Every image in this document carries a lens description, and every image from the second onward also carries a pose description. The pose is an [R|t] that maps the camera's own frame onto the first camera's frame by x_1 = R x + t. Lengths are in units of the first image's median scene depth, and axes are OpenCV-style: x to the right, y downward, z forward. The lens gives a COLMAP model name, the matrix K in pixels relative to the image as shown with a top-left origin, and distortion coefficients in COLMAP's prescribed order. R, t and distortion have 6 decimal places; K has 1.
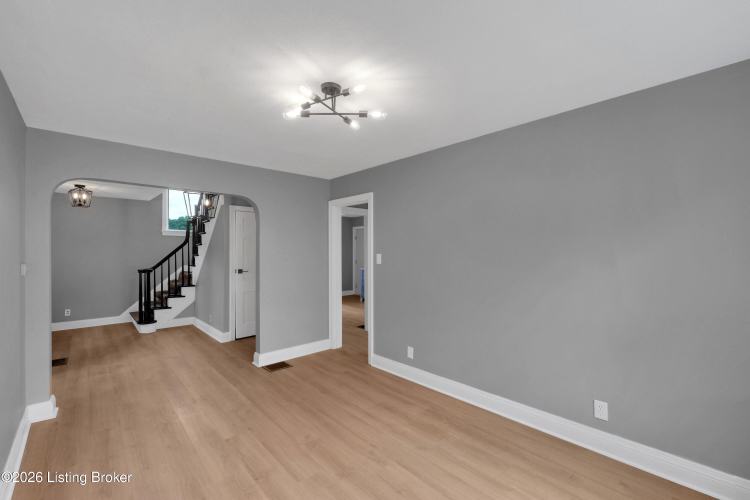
lens RADIAL K [[329.4, 0, 374.5], [0, 329.4, 247.4], [0, 0, 1]] dist [-0.001757, -0.000085]
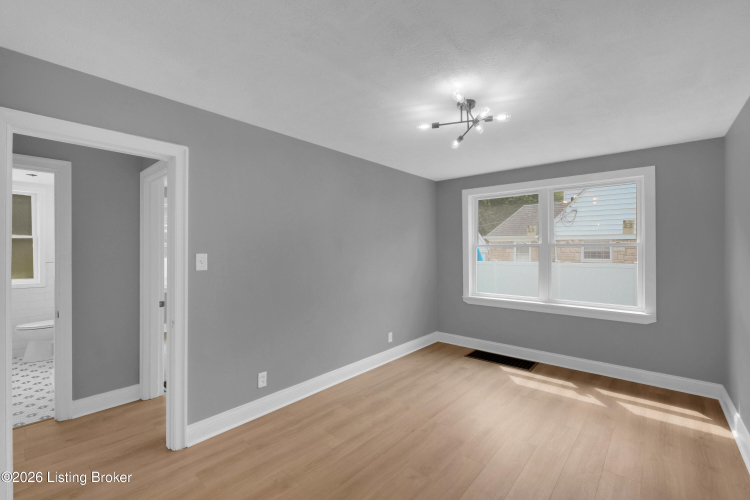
lens RADIAL K [[329.4, 0, 374.5], [0, 329.4, 247.4], [0, 0, 1]] dist [-0.001757, -0.000085]
pose [[-0.124652, 0.020044, 0.991998, -0.848234], [0.003598, 0.999798, -0.019749, 0.030947], [-0.992194, 0.001108, -0.124699, 1.018004]]
